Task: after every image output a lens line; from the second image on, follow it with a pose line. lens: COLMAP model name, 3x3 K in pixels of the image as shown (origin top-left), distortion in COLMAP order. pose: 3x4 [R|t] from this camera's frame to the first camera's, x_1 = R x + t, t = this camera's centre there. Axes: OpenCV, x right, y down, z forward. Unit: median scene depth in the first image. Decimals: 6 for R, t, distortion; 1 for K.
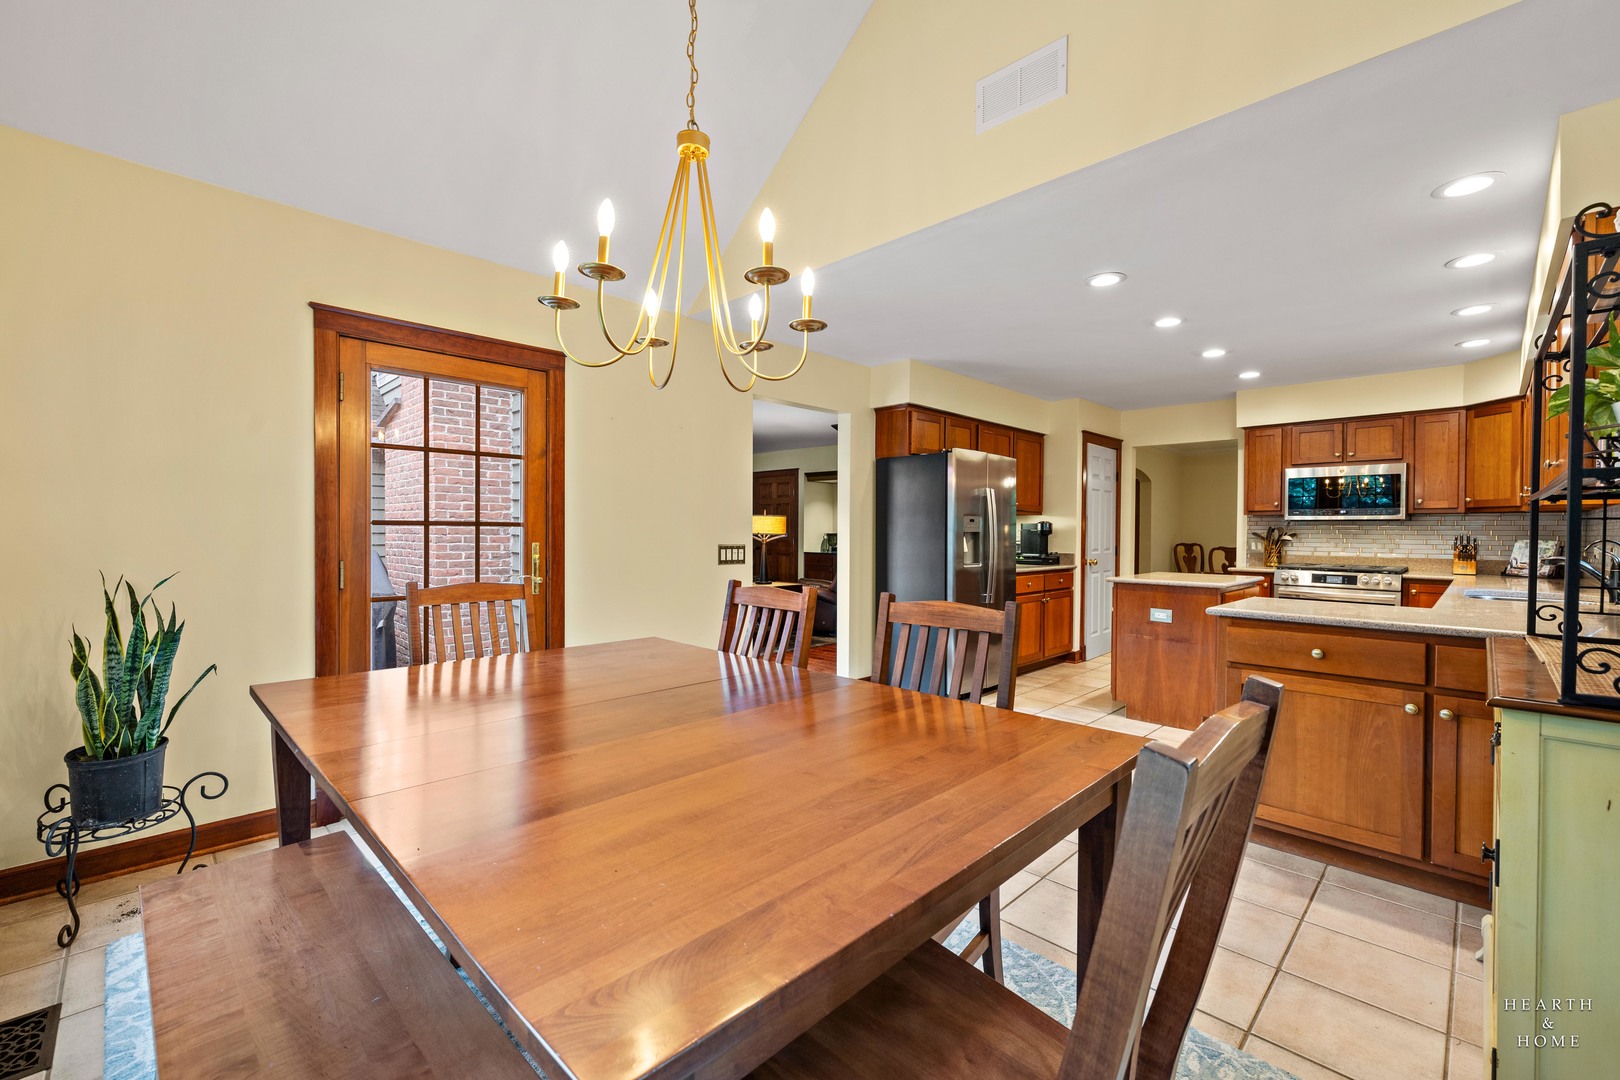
lens RADIAL K [[684.9, 0, 812.3], [0, 684.9, 536.4], [0, 0, 1]] dist [-0.000558, -0.000030]
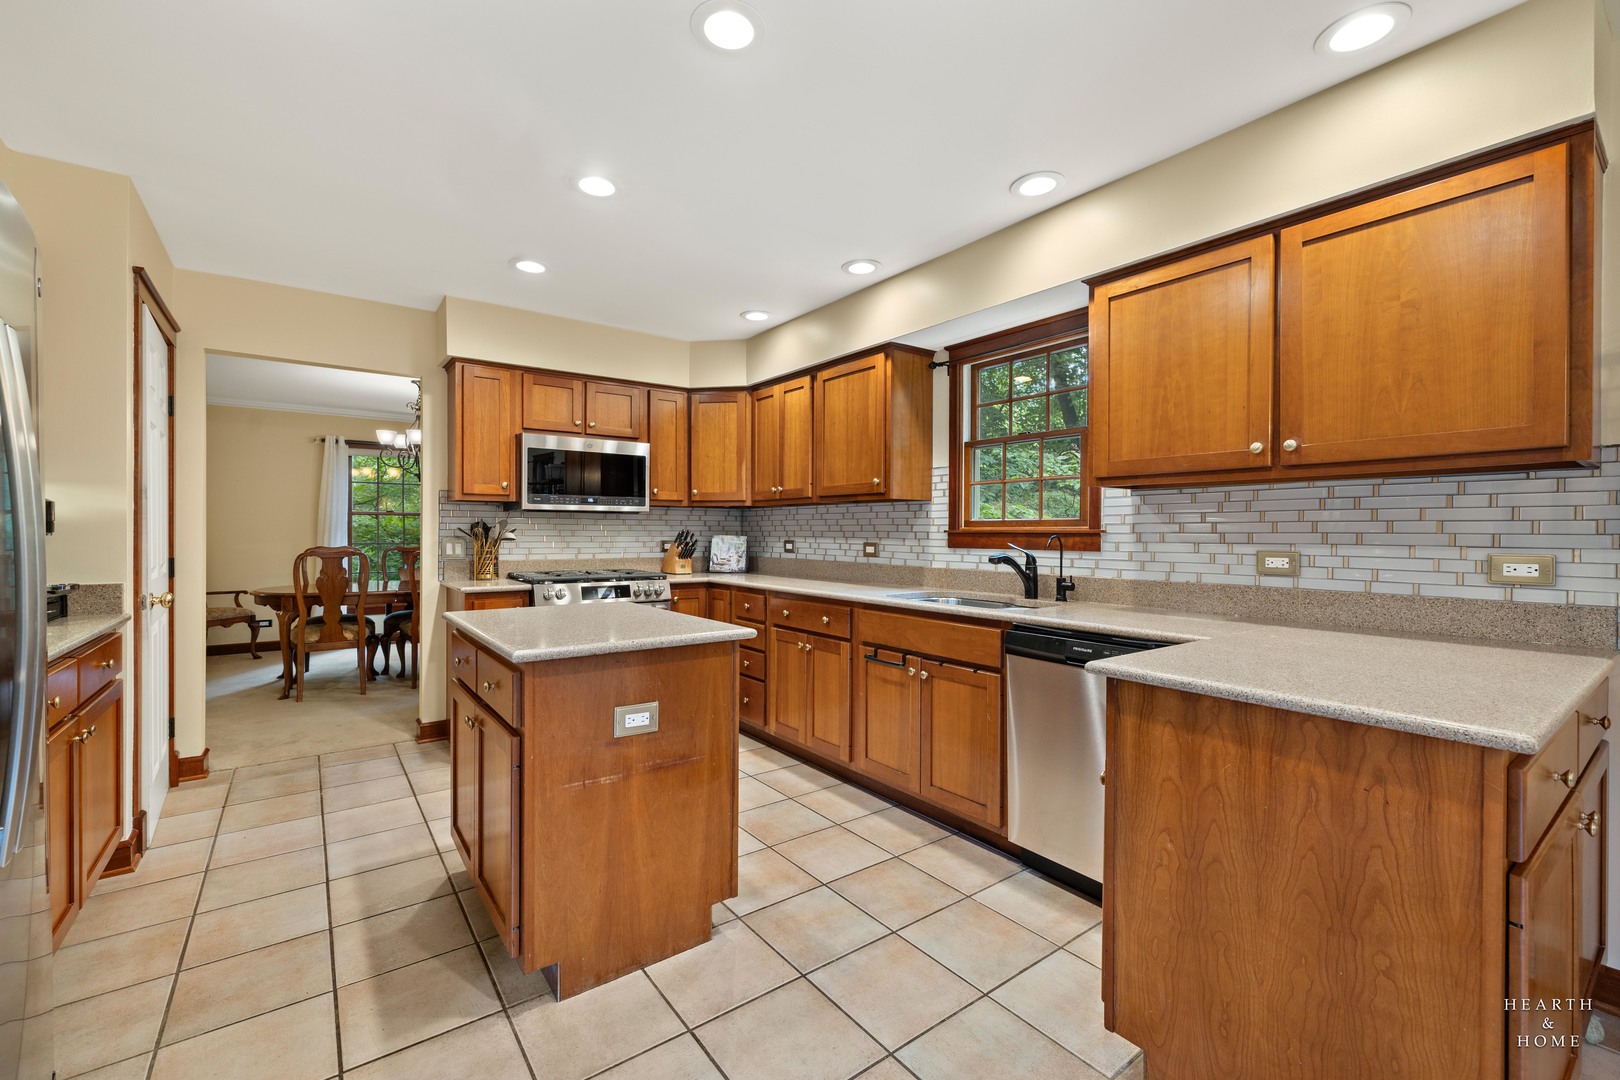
lens RADIAL K [[679.1, 0, 801.2], [0, 679.1, 534.3], [0, 0, 1]] dist [0.001353, 0.000131]
pose [[0.159310, -0.008901, 0.987188, 0.085390], [0.005859, 0.999950, 0.008070, -0.003295], [-0.987211, 0.004498, 0.159354, 0.684098]]
